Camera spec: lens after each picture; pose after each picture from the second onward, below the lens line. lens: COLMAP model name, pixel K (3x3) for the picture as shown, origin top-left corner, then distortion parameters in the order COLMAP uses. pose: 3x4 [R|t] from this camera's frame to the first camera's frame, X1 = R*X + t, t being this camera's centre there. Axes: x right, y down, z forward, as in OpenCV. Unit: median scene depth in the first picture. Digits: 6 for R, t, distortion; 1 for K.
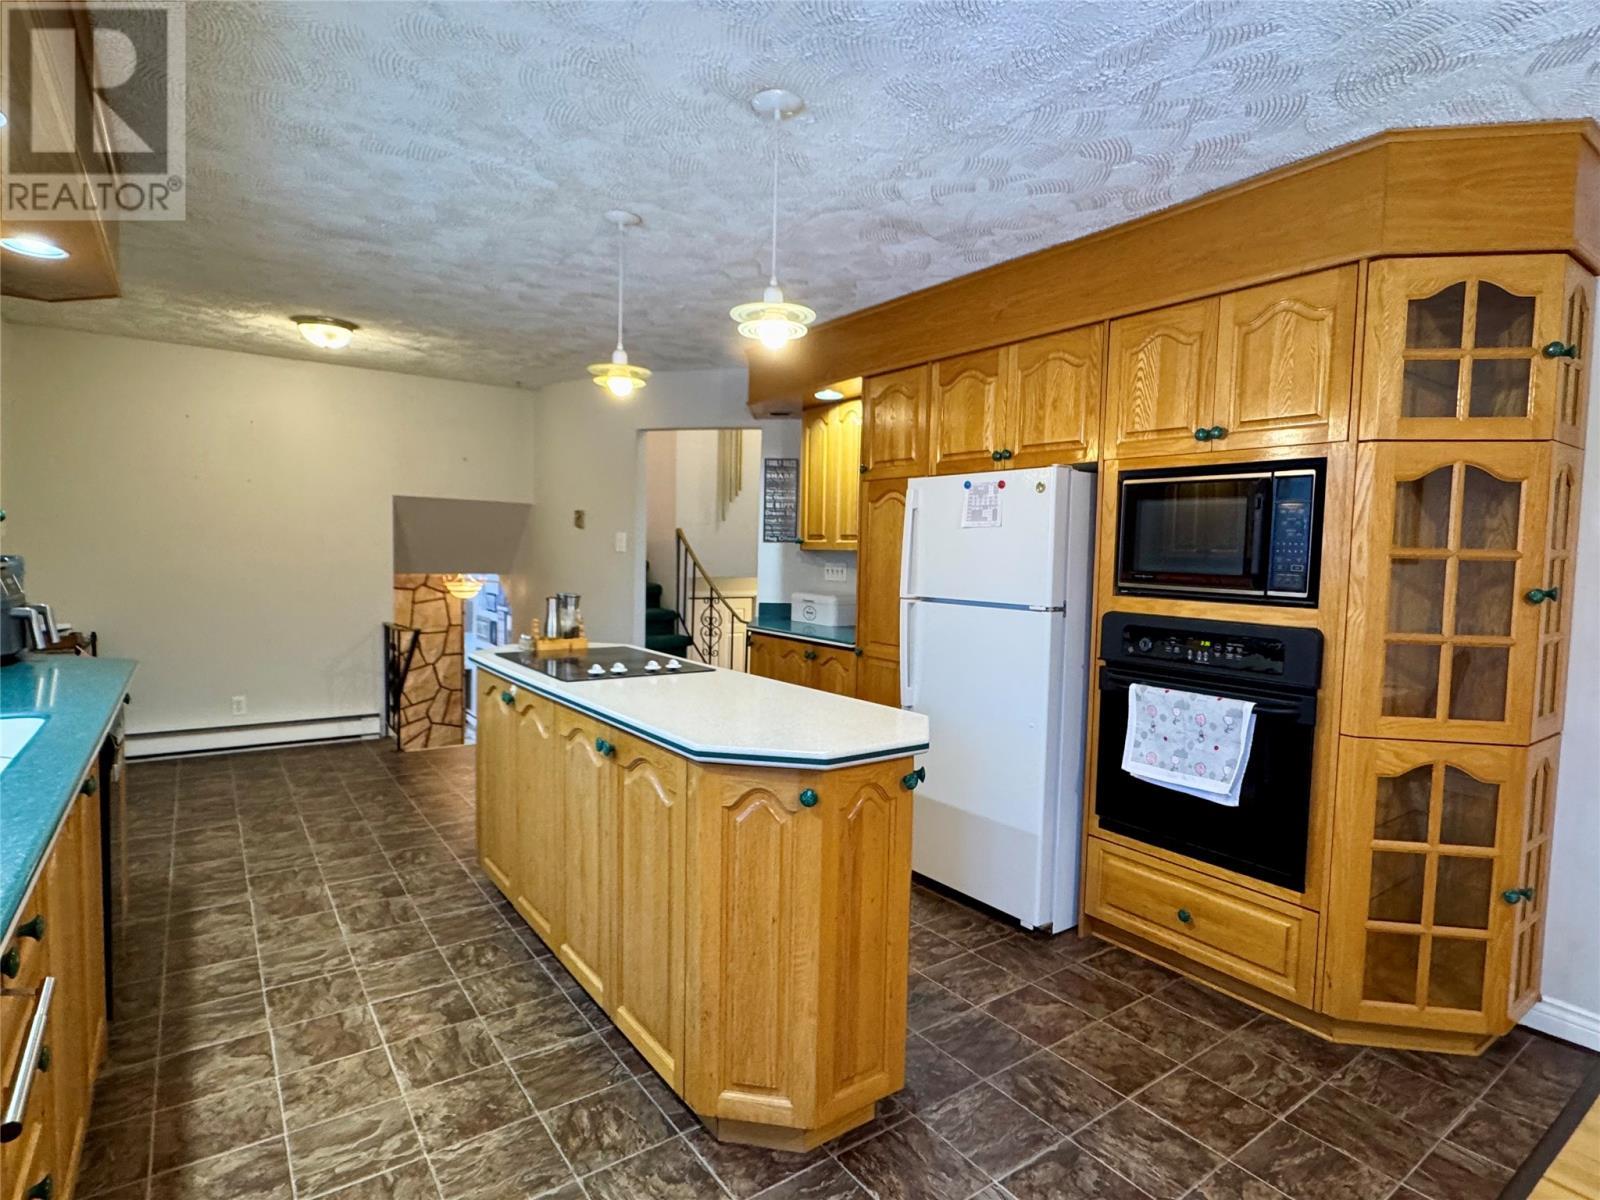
lens RADIAL K [[843.6, 0, 797.0], [0, 843.6, 605.4], [0, 0, 1]] dist [-0.012048, -0.000176]
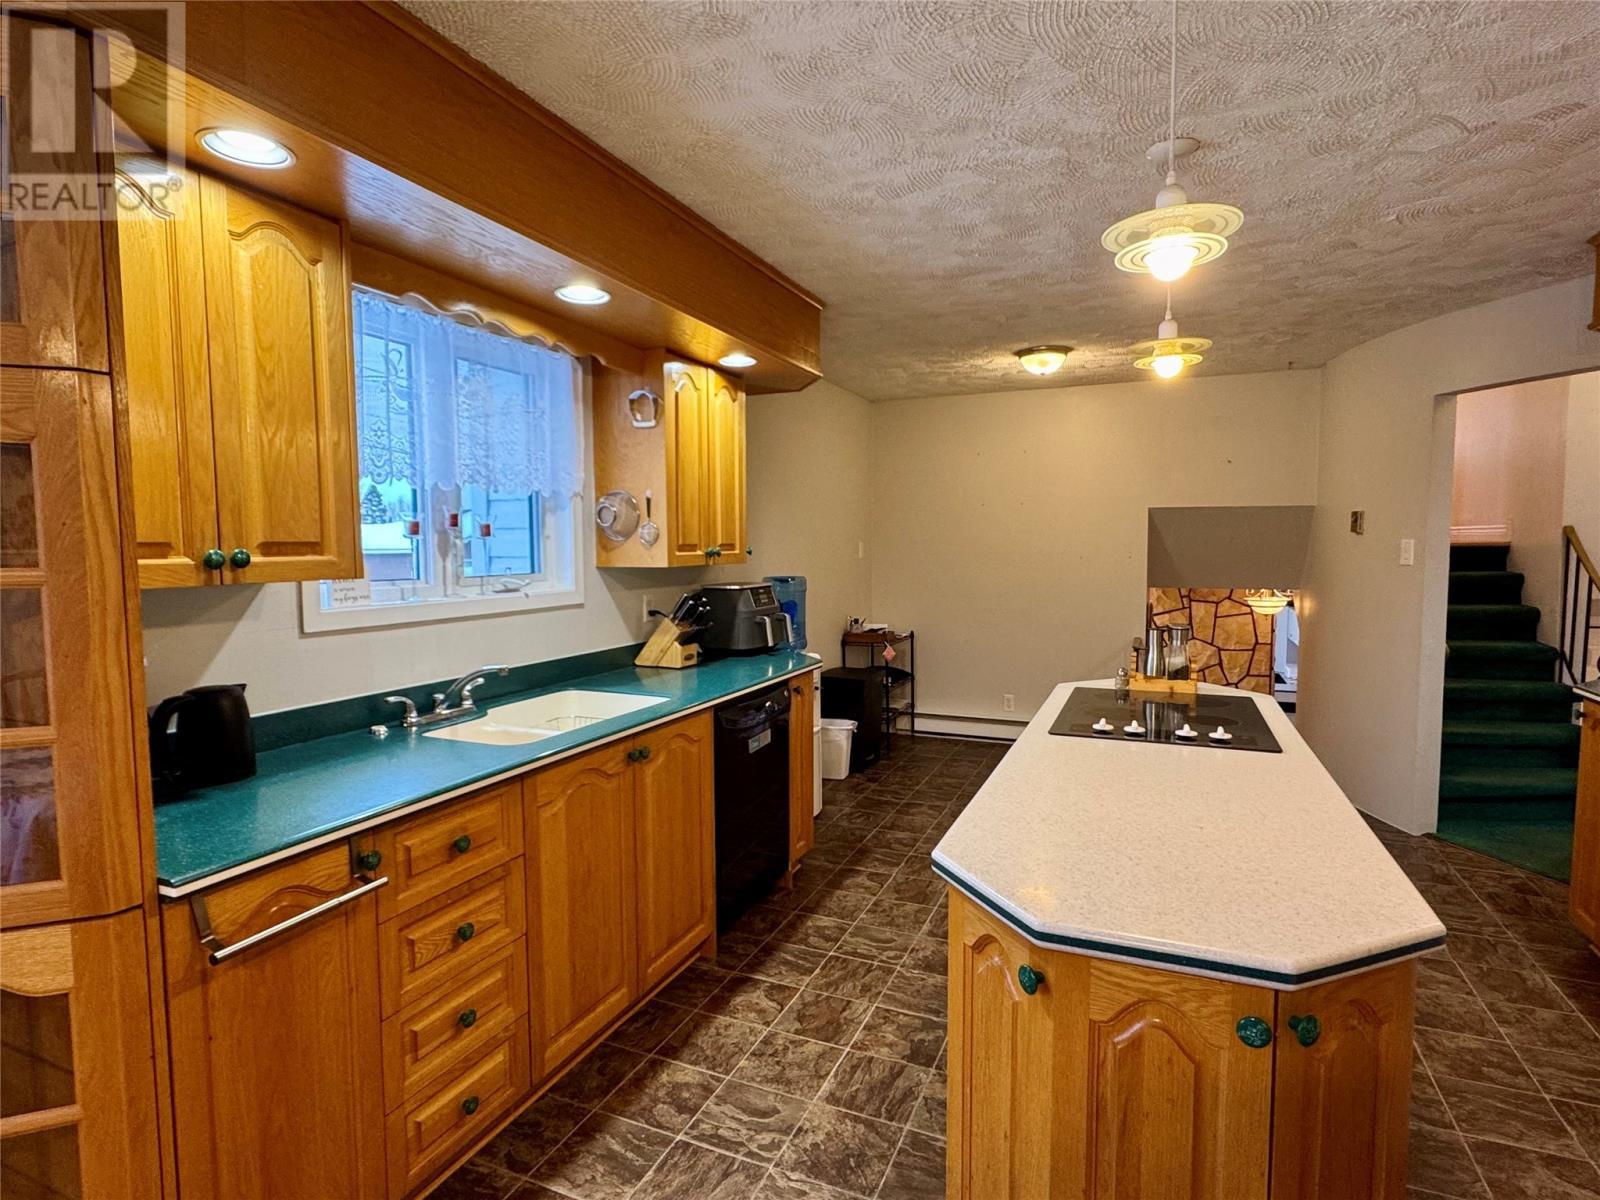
lens RADIAL K [[837.3, 0, 793.9], [0, 837.3, 605.1], [0, 0, 1]] dist [-0.003494, -0.000068]
pose [[0.502652, 0.035175, -0.863773, 0.335926], [-0.037512, 0.999118, 0.018857, -0.047838], [0.863674, 0.022923, 0.503529, 0.363392]]
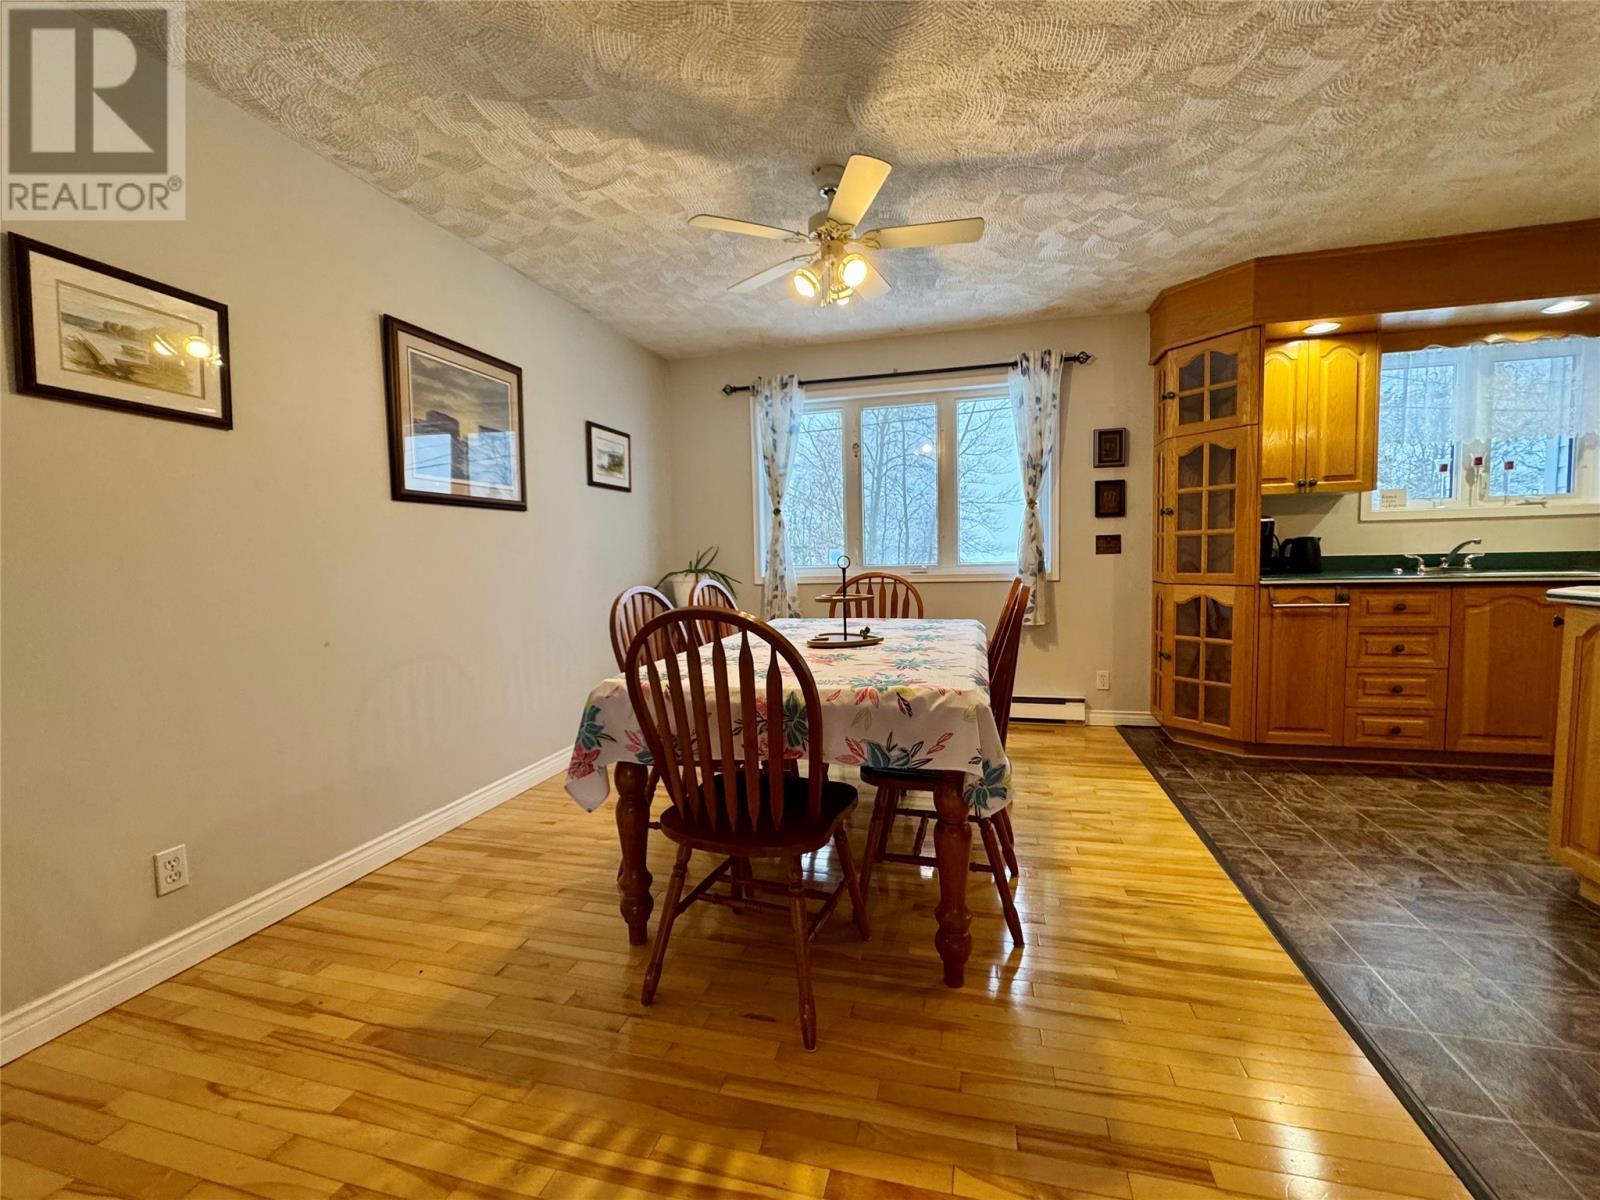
lens RADIAL K [[680.8, 0, 796.6], [0, 680.8, 602.3], [0, 0, 1]] dist [-0.000788, -0.000648]
pose [[-0.769667, 0.044512, -0.636892, 1.649695], [-0.033012, 0.993458, 0.109327, 0.119346], [0.637592, 0.105170, -0.763162, 0.887343]]
